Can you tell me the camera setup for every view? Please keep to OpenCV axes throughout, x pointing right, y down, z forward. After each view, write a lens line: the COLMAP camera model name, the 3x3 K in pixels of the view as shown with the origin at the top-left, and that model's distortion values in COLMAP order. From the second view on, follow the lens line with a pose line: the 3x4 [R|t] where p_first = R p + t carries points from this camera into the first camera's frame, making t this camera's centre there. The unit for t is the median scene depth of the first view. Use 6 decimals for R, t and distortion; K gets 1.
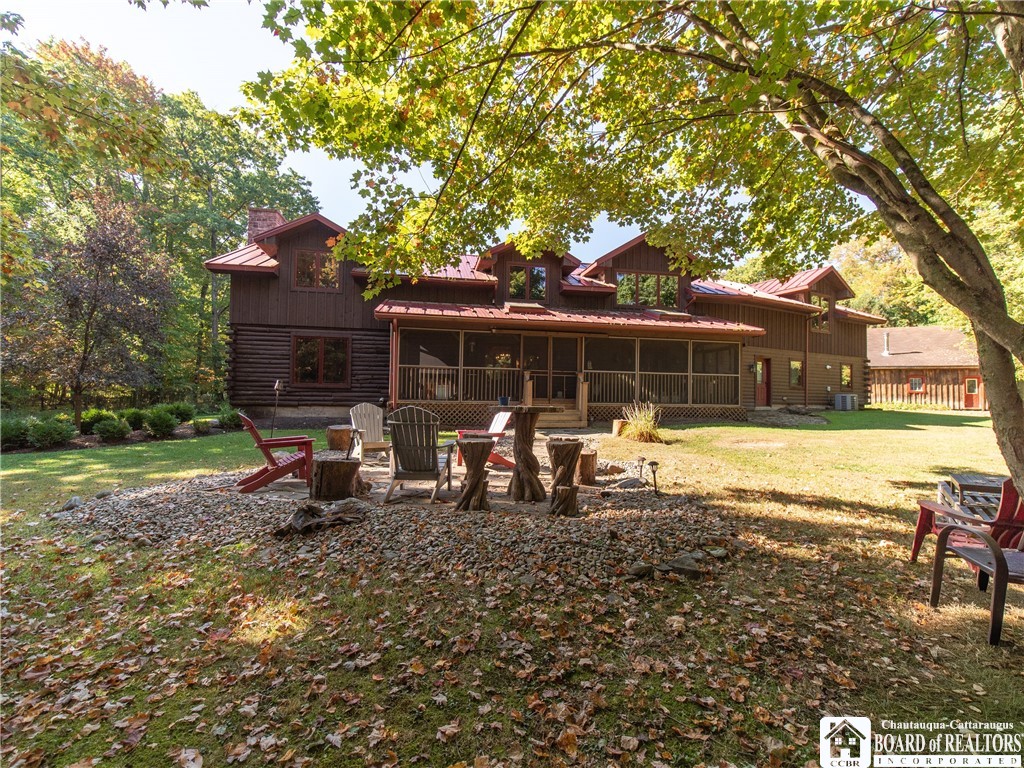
lens RADIAL K [[470.1, 0, 511.8], [0, 470.1, 378.9], [0, 0, 1]] dist [-0.001141, -0.000977]
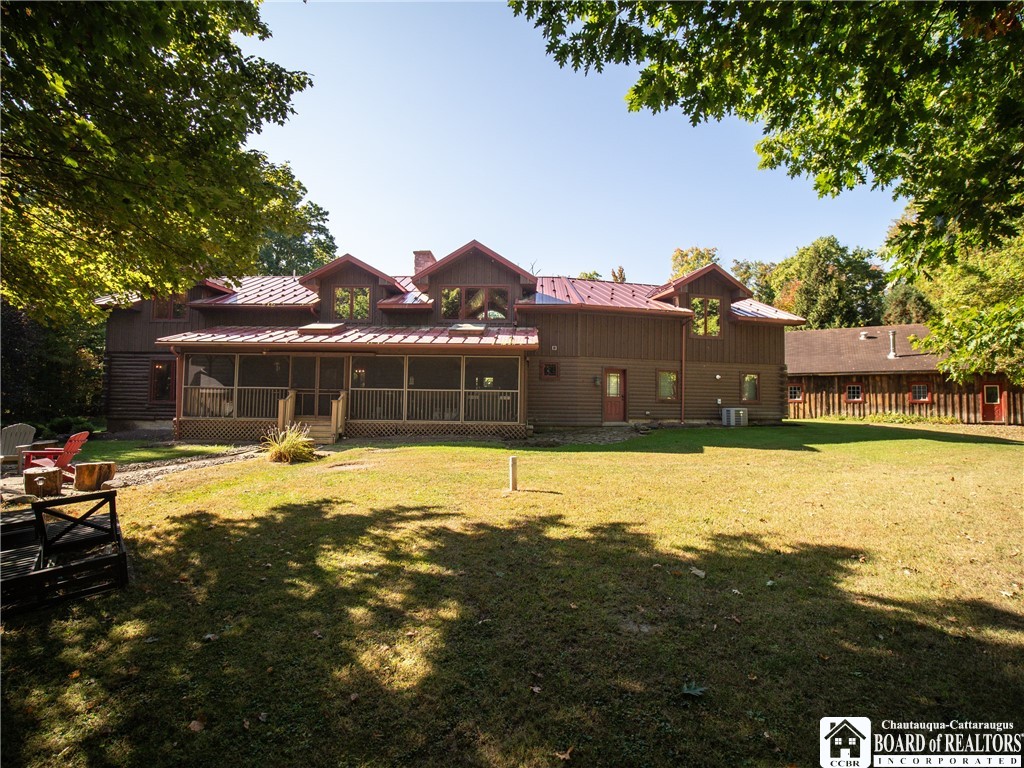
lens RADIAL K [[470.1, 0, 511.8], [0, 470.1, 378.9], [0, 0, 1]] dist [-0.001141, -0.000977]
pose [[0.974633, -0.013037, -0.223428, 0.498655], [0.010793, 0.999878, -0.011261, -0.016426], [0.223547, 0.008564, 0.974655, 0.038338]]
